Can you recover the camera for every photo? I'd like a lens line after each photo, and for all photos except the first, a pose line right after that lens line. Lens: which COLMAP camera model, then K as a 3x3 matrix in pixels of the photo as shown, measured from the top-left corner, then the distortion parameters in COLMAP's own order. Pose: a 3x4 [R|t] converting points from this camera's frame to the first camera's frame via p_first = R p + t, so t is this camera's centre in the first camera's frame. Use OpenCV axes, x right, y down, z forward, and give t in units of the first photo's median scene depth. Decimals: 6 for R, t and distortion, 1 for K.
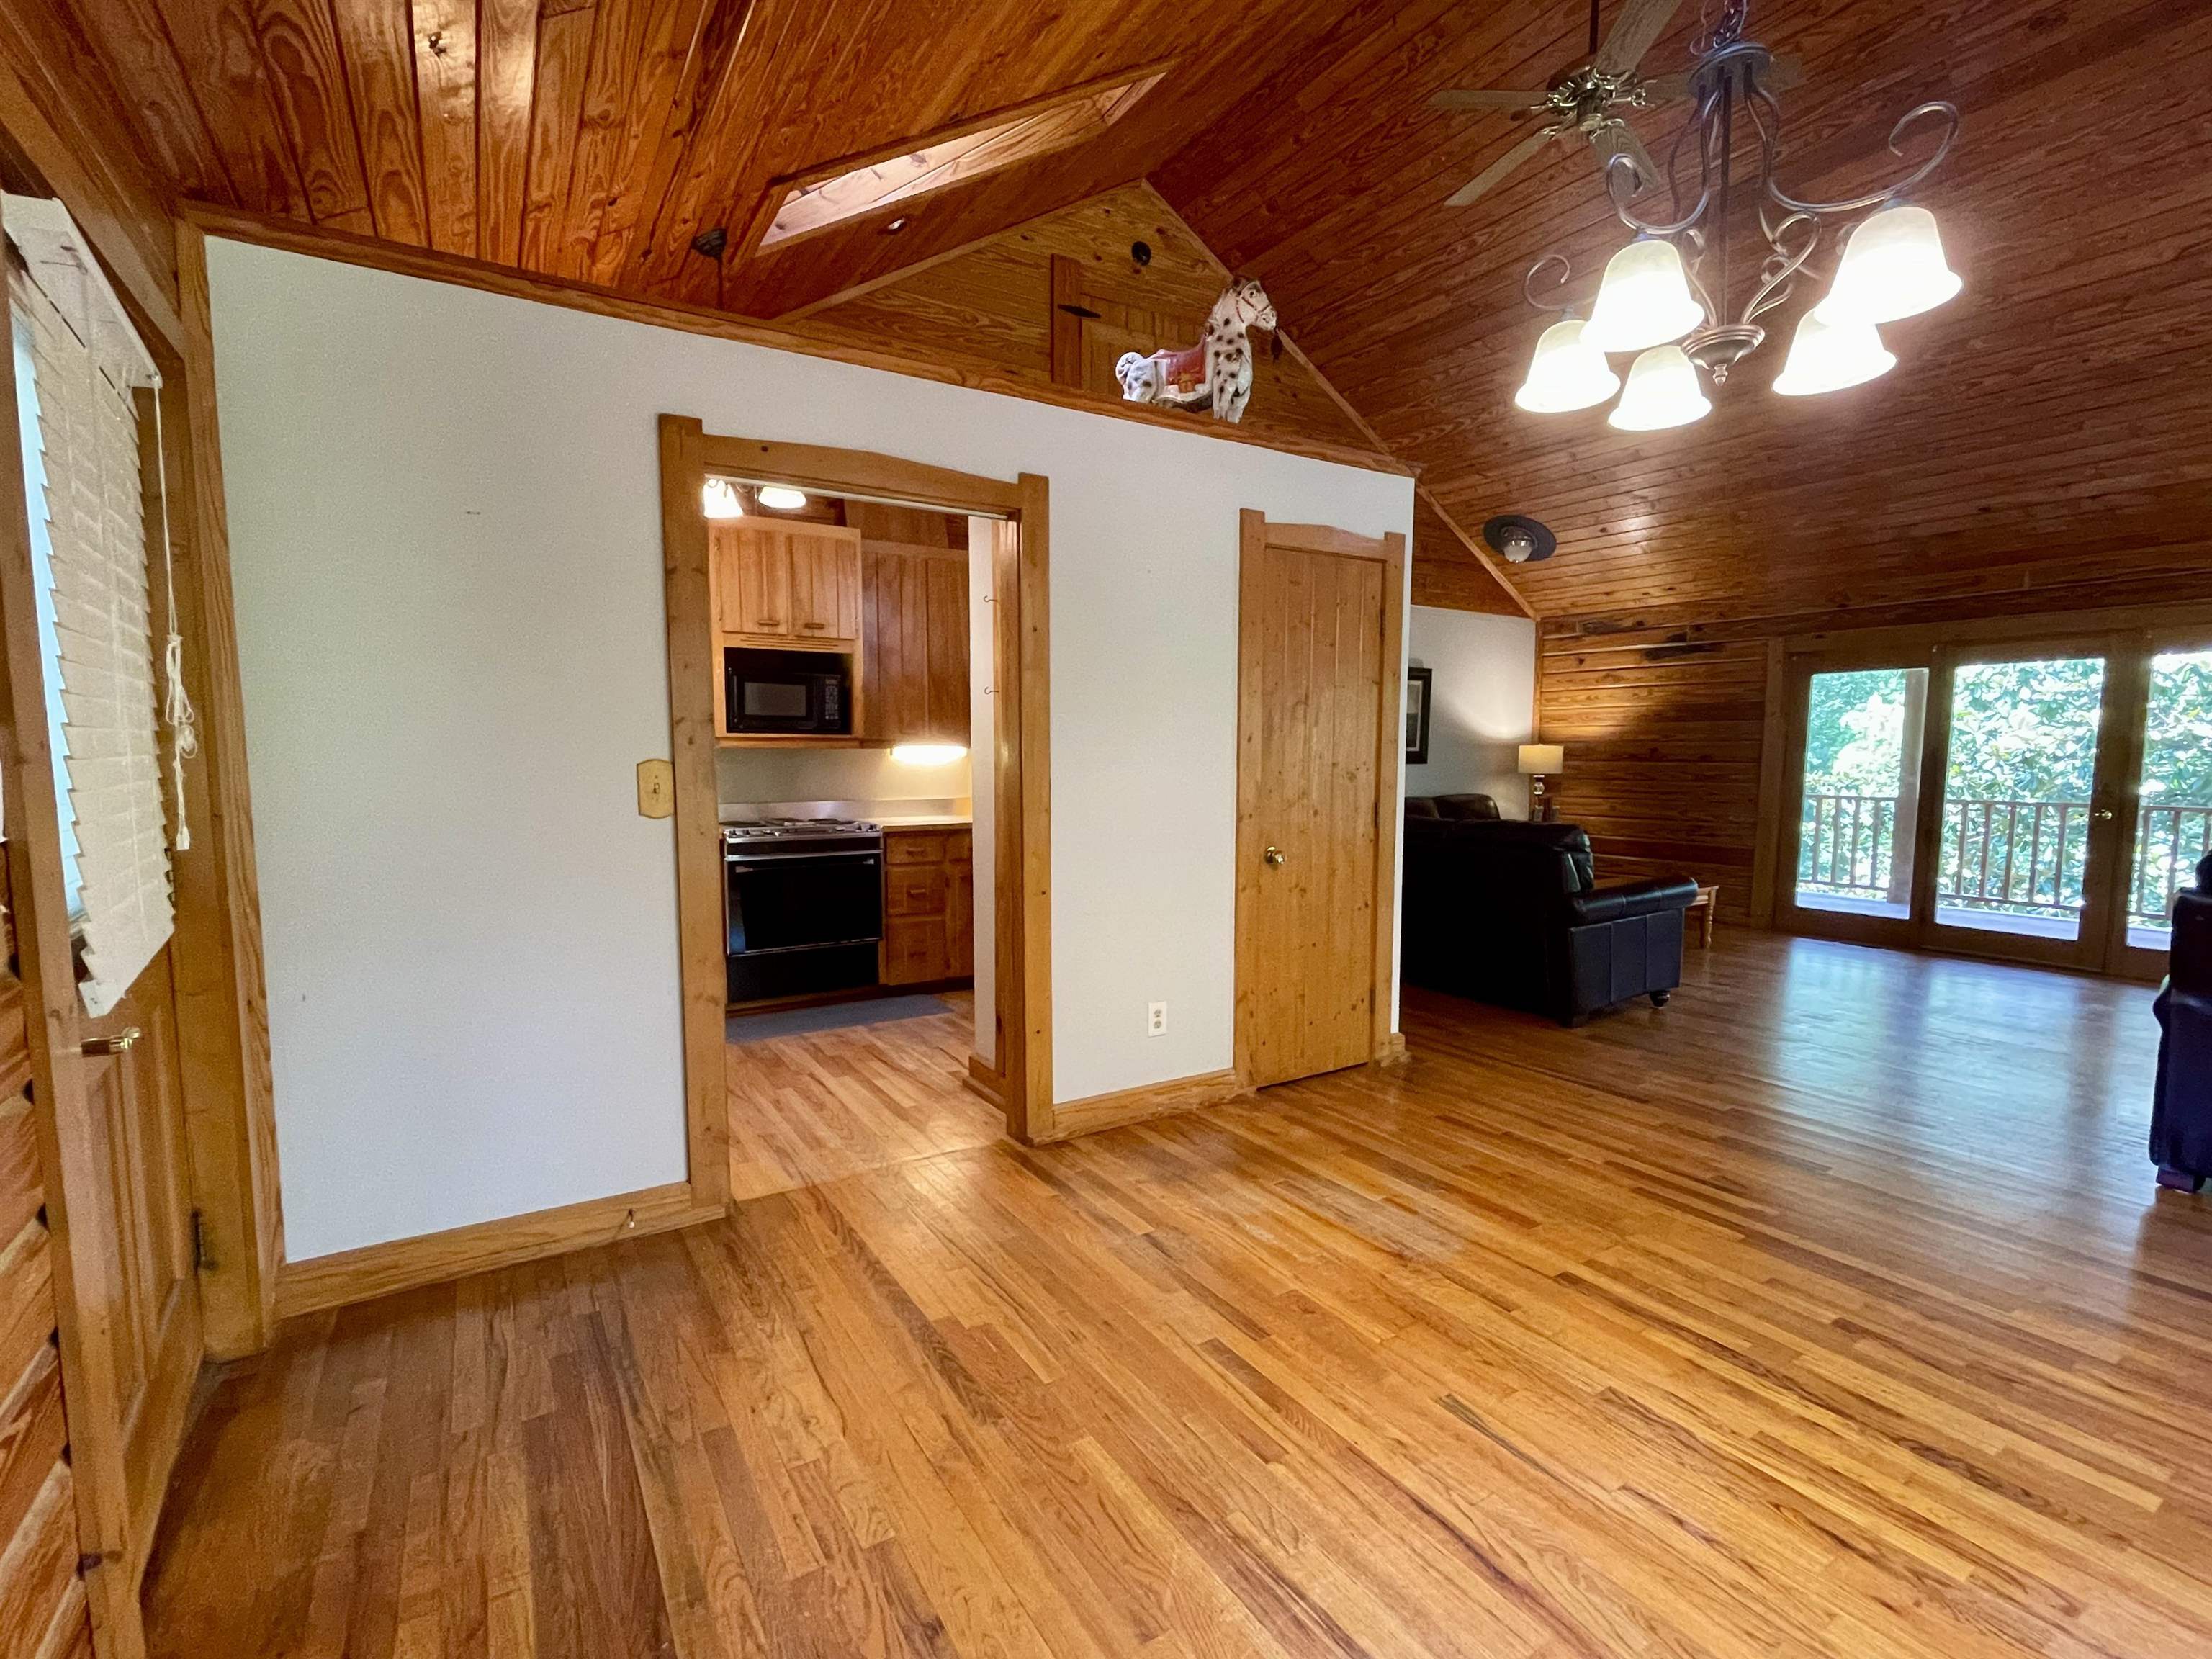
lens RADIAL K [[1008.4, 0, 1102.1], [0, 1008.4, 837.7], [0, 0, 1]] dist [0.013638, 0.000341]
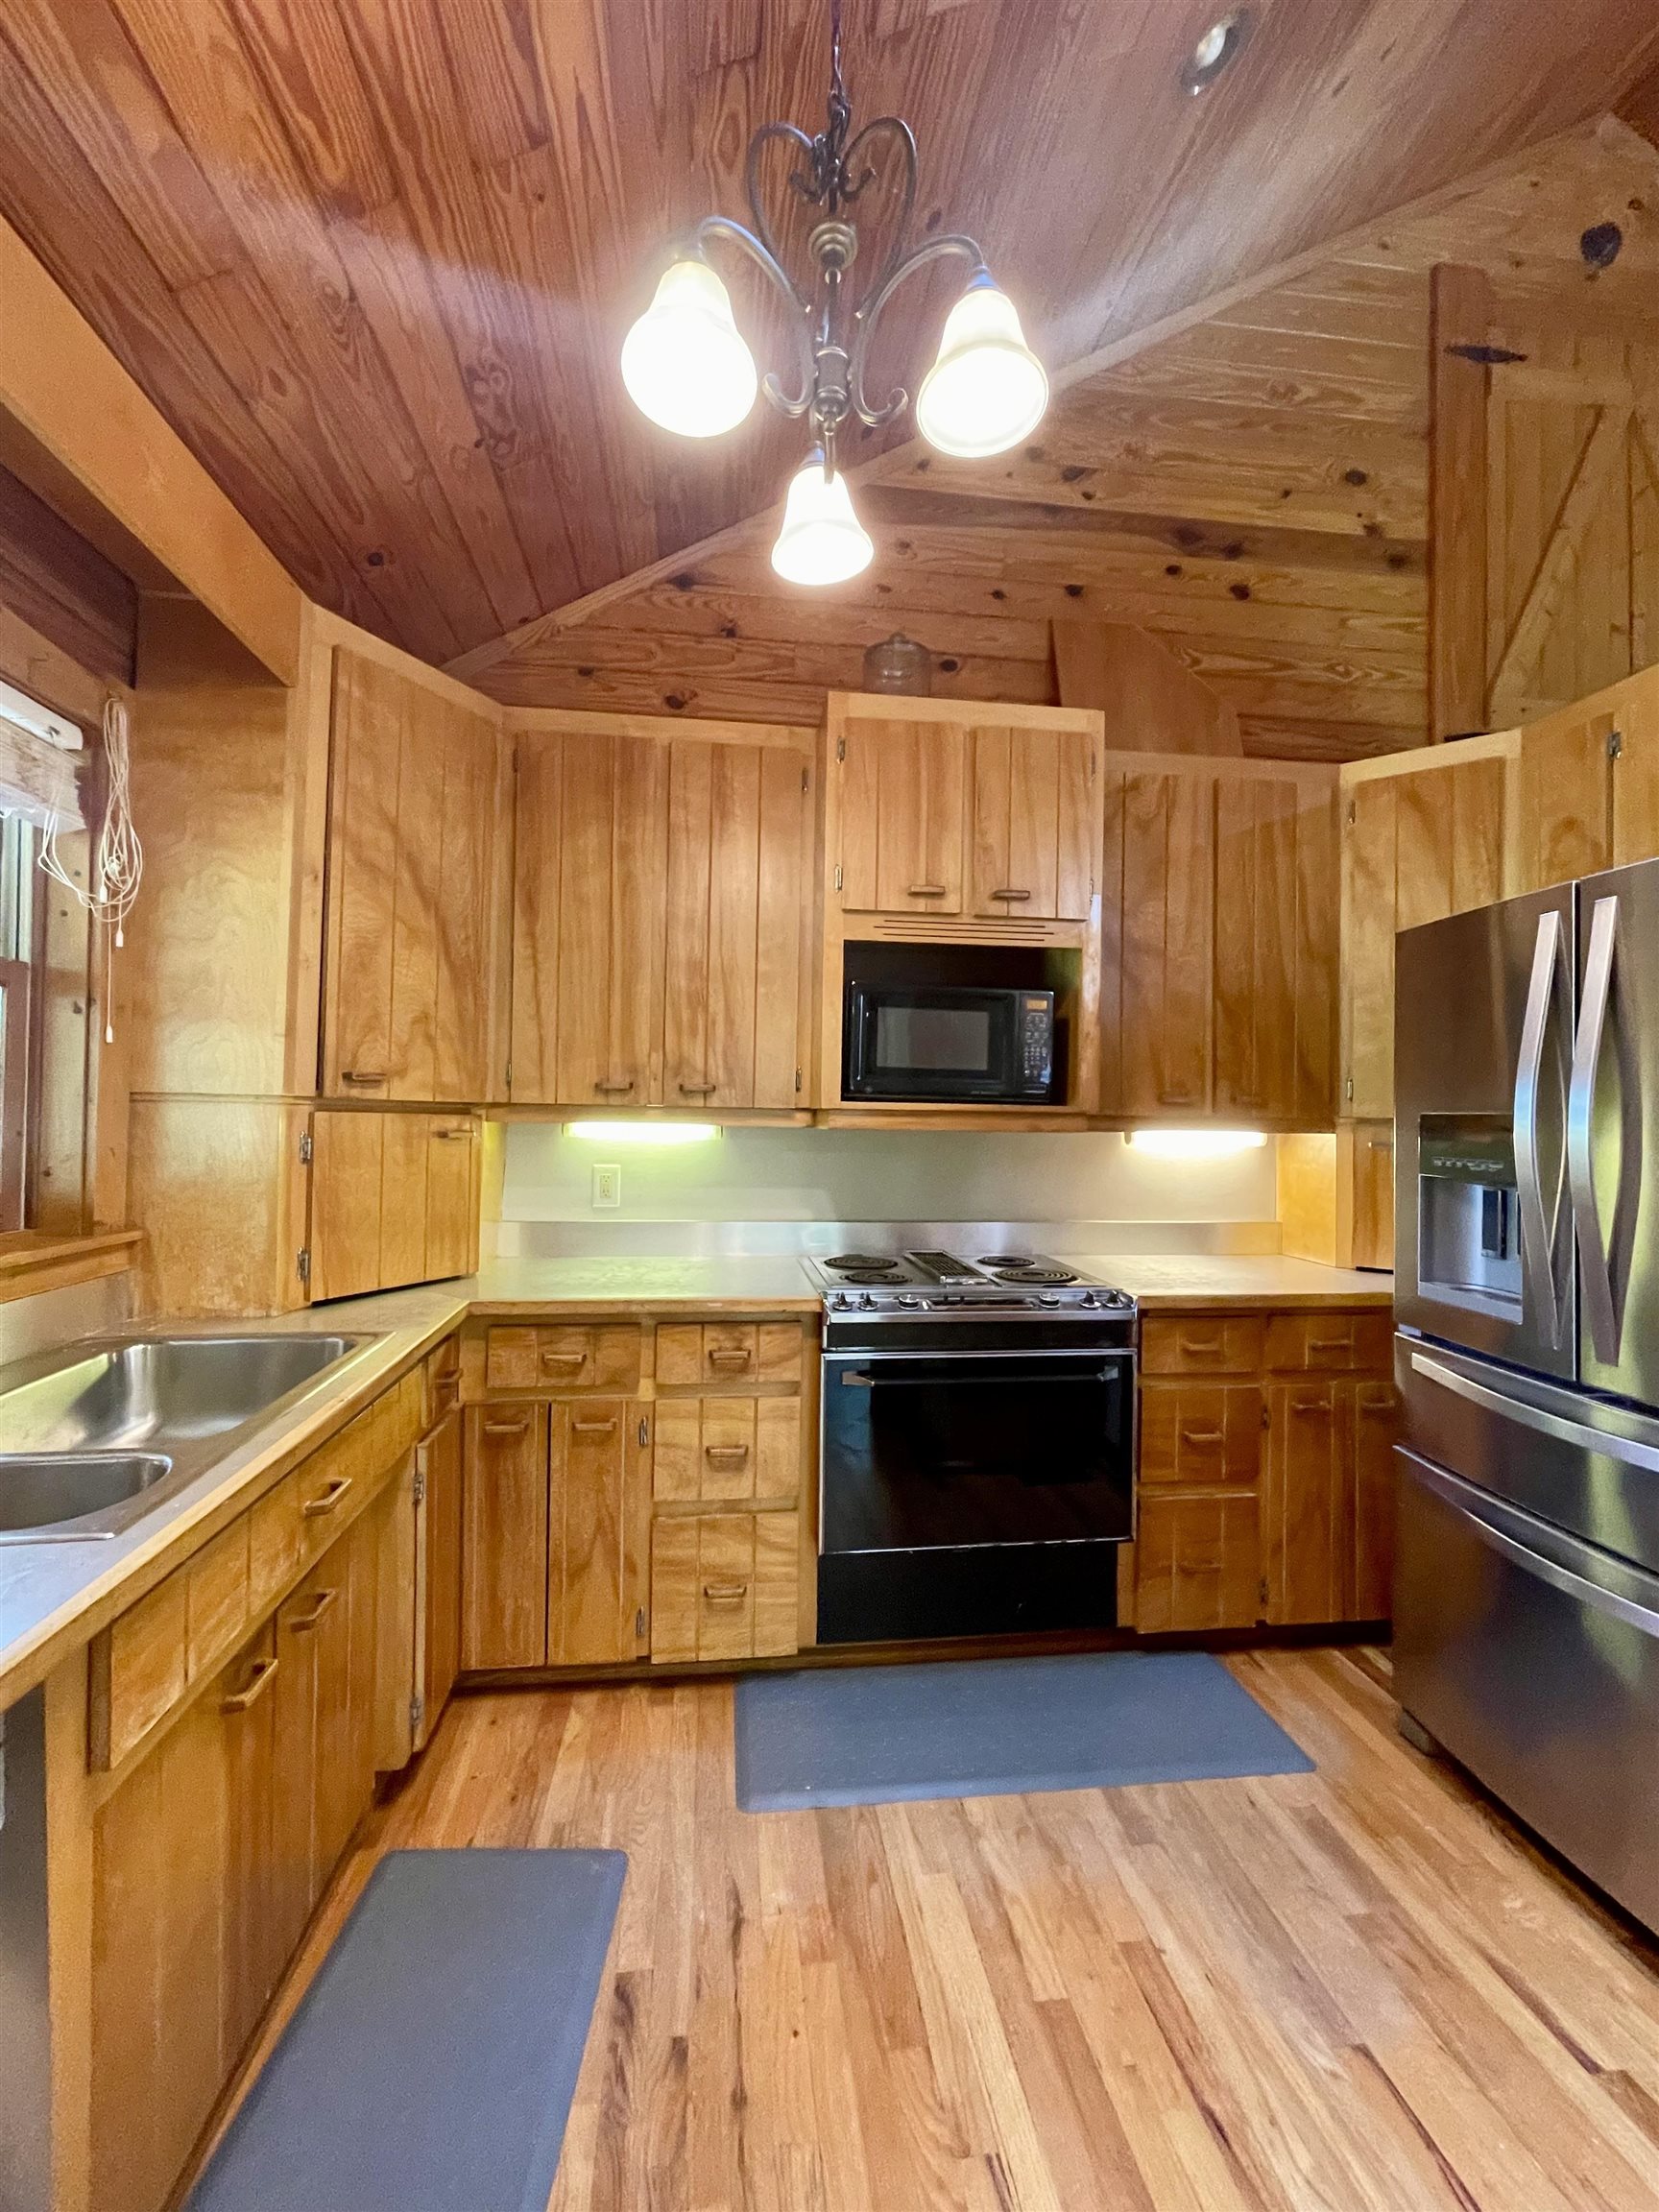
lens RADIAL K [[881.1, 0, 828.9], [0, 881.1, 1107.3], [0, 0, 1]] dist [-0.001646, 0.000267]
pose [[0.910723, 0.009007, -0.412919, -0.179862], [-0.050131, 0.994781, -0.088868, -0.056838], [0.409964, 0.101634, 0.906422, 0.555423]]
